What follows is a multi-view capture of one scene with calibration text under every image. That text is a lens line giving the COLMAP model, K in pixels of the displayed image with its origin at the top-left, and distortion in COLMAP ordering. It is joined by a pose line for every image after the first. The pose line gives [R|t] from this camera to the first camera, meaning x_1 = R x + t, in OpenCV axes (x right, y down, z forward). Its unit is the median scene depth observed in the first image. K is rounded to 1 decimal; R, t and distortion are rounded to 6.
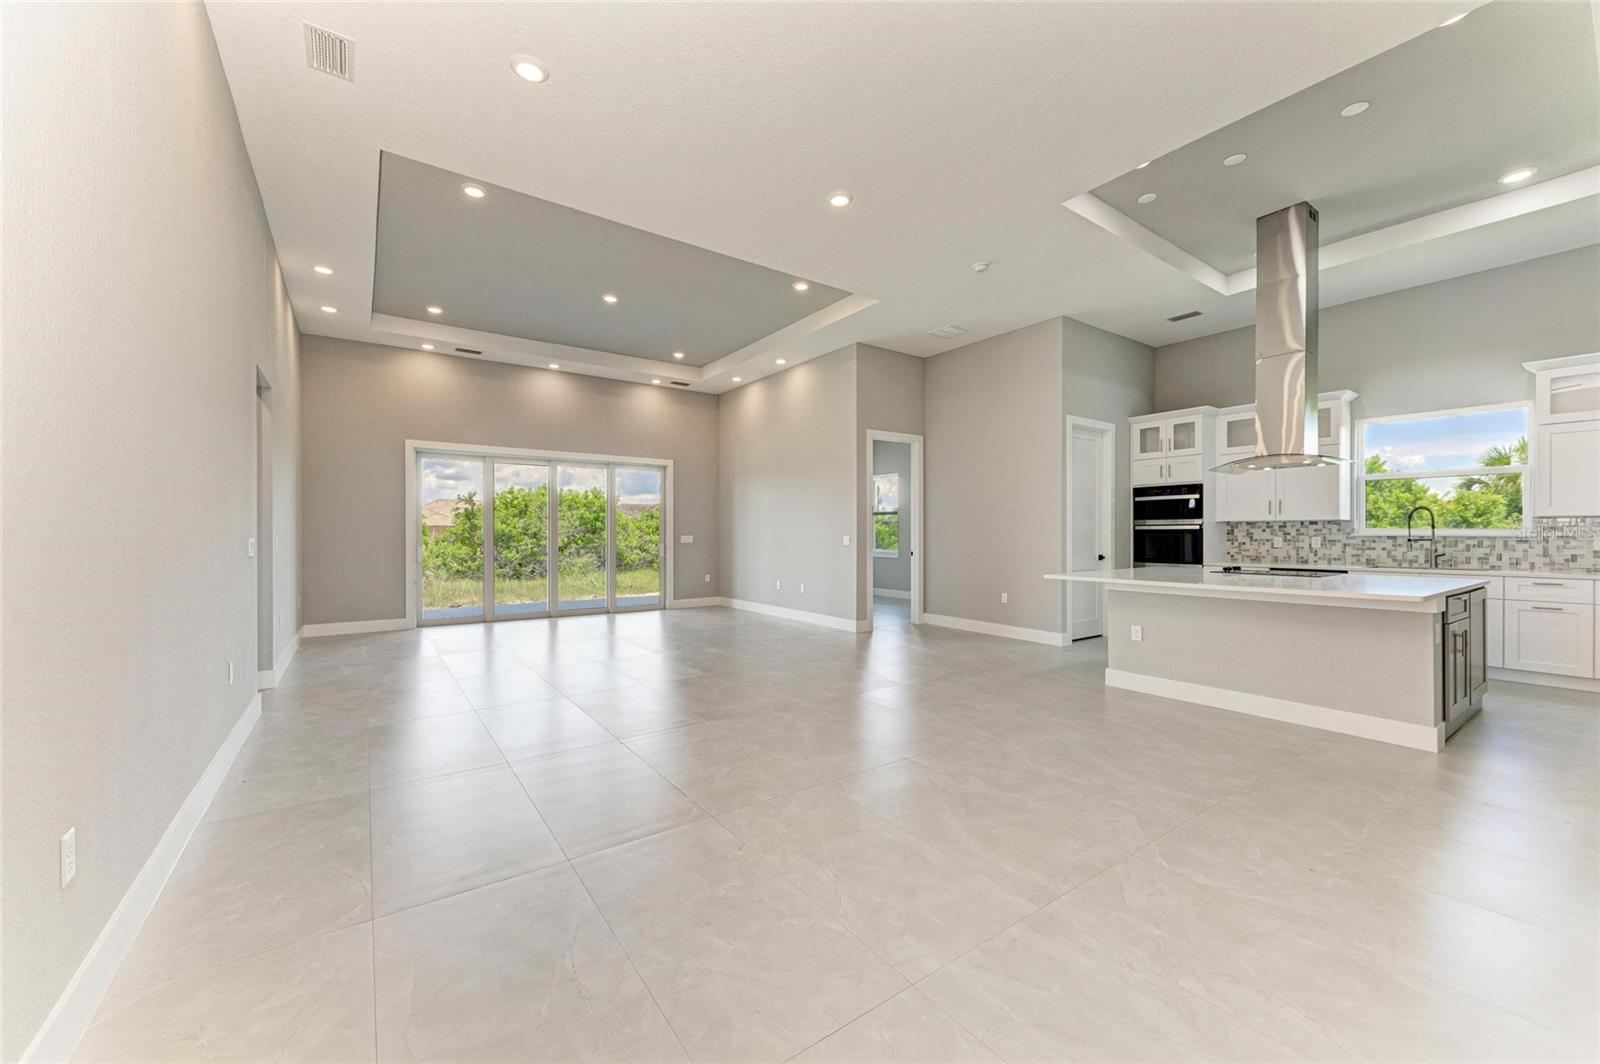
lens RADIAL K [[605.1, 0, 798.2], [0, 605.1, 529.9], [0, 0, 1]] dist [0.002101, 0.000050]
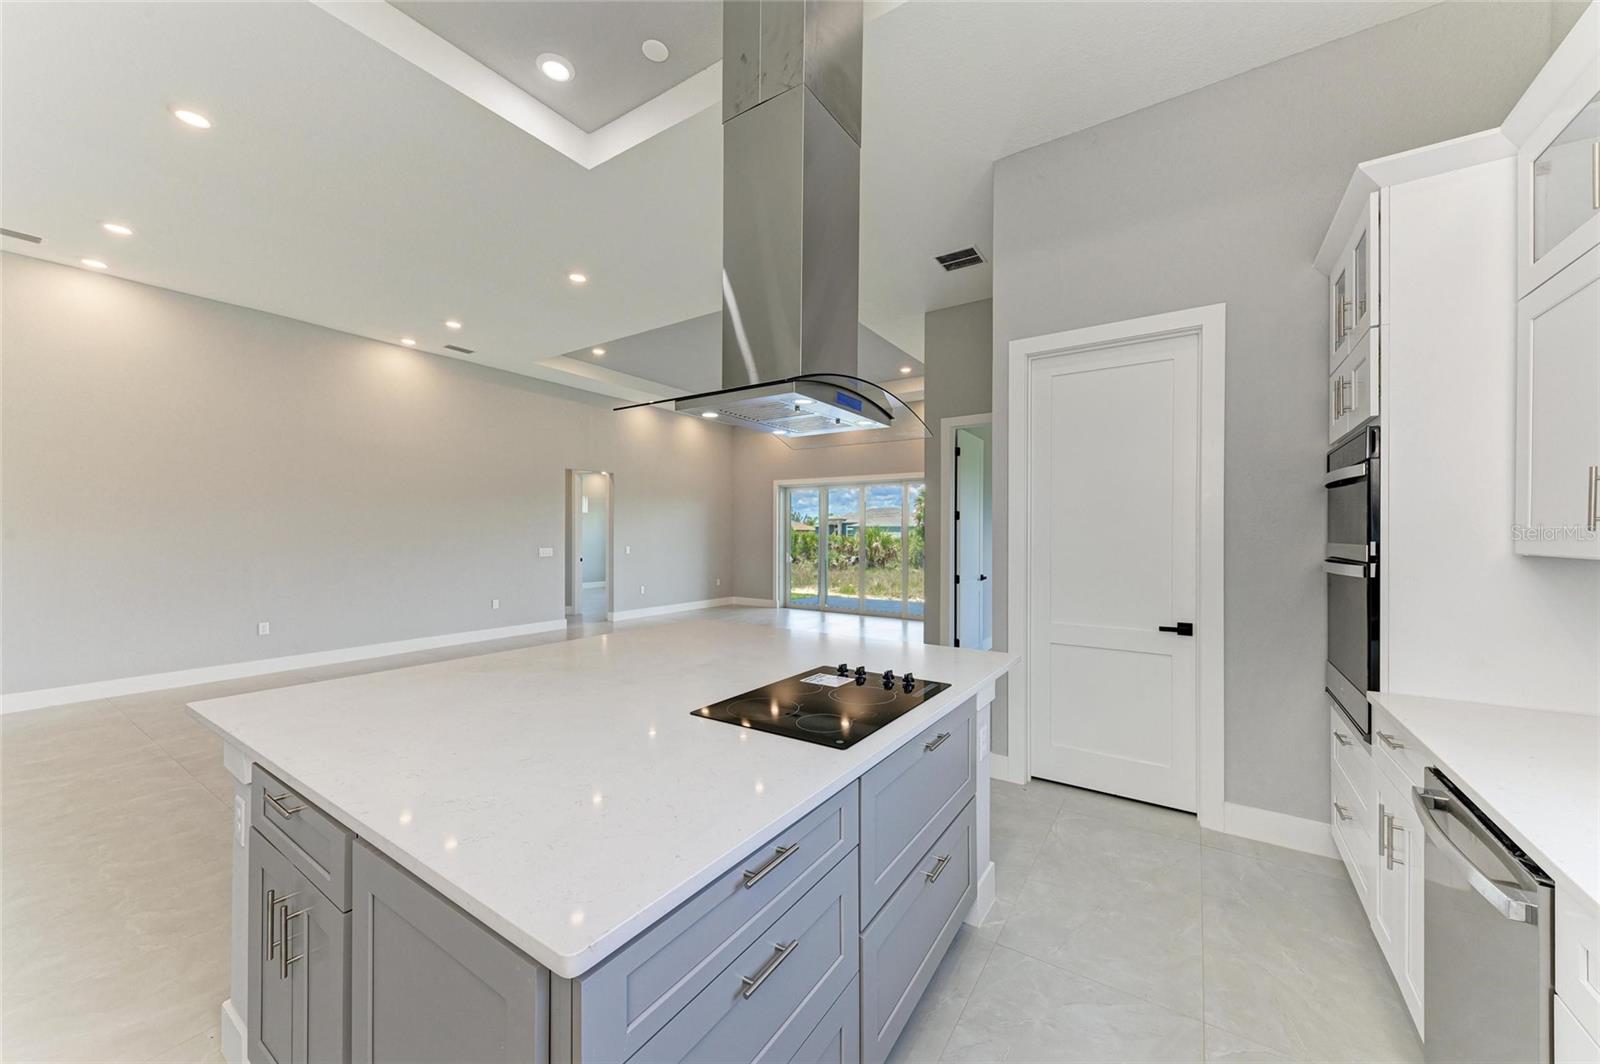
lens RADIAL K [[585.0, 0, 806.6], [0, 585.0, 532.5], [0, 0, 1]] dist [0.001452, -0.000142]
pose [[0.357180, 0.000815, -0.934035, 0.574290], [0.001958, 0.999997, 0.001621, -0.017765], [0.934033, -0.002408, 0.357178, 0.437014]]
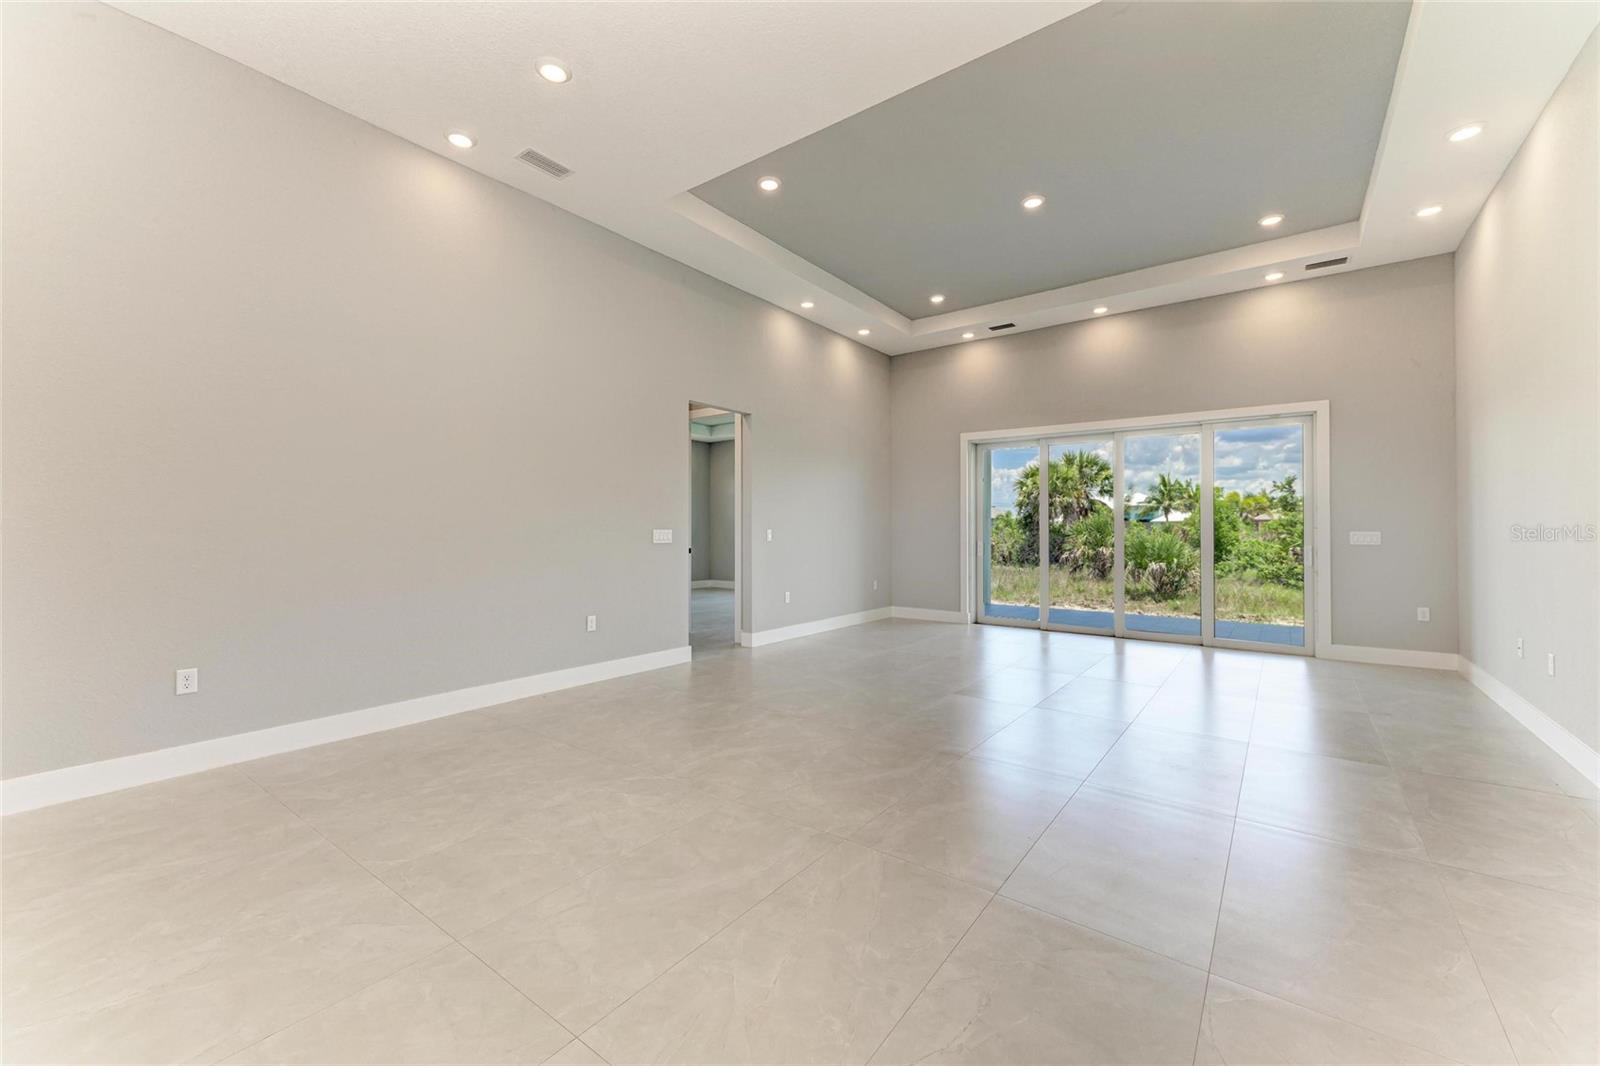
lens RADIAL K [[637.2, 0, 792.4], [0, 637.2, 519.9], [0, 0, 1]] dist [-0.002794, -0.000219]
pose [[0.285771, -0.011373, -0.958230, 0.221093], [0.003811, 0.999935, -0.010731, 0.003161], [0.958290, -0.000585, 0.285796, 0.336679]]
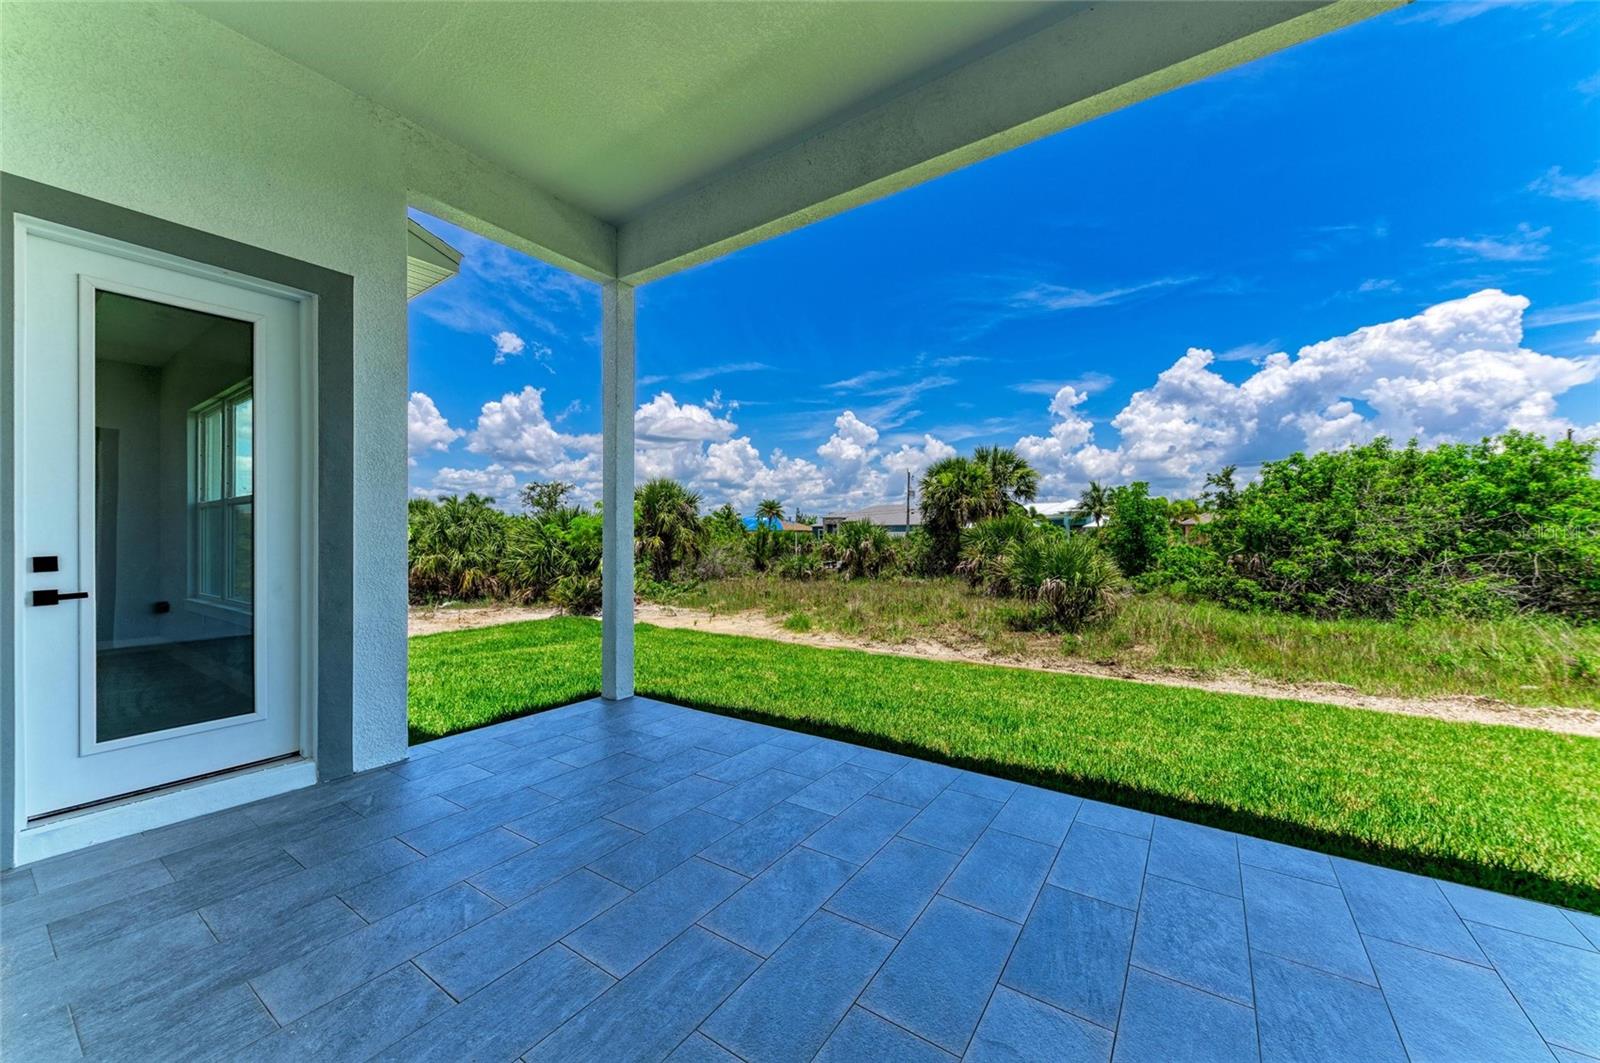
lens RADIAL K [[585.0, 0, 797.8], [0, 585.0, 538.5], [0, 0, 1]] dist [0.001452, -0.000142]
pose [[0.332677, 0.003702, -0.943034, -0.277741], [0.008929, 0.999935, 0.007076, 0.014431], [0.942999, -0.010774, 0.332622, 0.971047]]
